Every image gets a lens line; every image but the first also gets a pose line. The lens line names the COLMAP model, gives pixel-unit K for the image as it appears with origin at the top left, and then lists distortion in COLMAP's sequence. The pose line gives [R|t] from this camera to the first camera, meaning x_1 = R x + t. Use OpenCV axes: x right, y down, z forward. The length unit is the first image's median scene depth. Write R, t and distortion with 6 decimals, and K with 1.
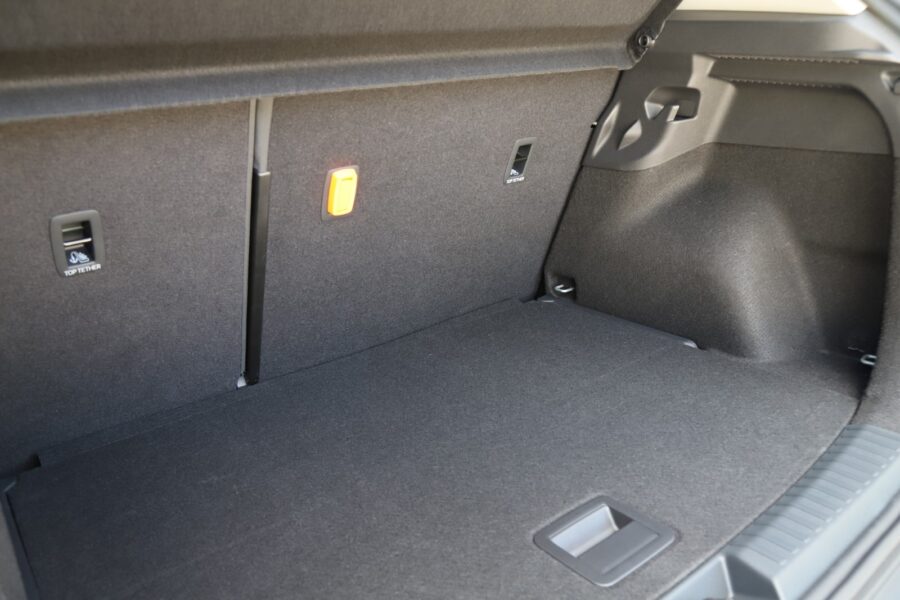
lens RADIAL K [[746.9, 0, 452.7], [0, 746.9, 298.4], [0, 0, 1]] dist [-0.009490, 0.014120]
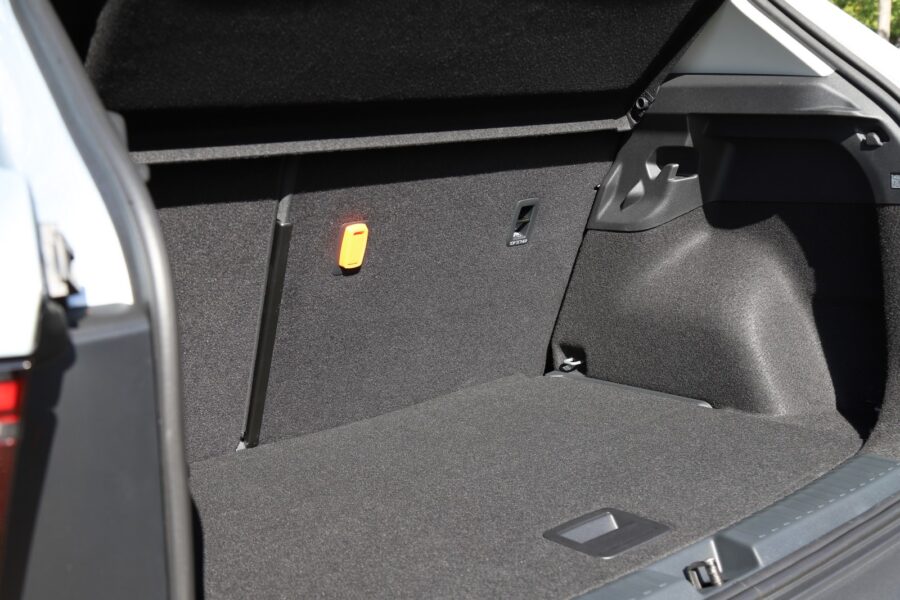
lens RADIAL K [[1165.7, 0, 447.0], [0, 1165.7, 301.2], [0, 0, 1]] dist [0.234681, 0.000000]
pose [[0.999704, -0.010229, 0.022074, -0.048151], [0.013796, 0.985683, -0.168047, 0.188074], [-0.020039, 0.168301, 0.985532, -0.537707]]
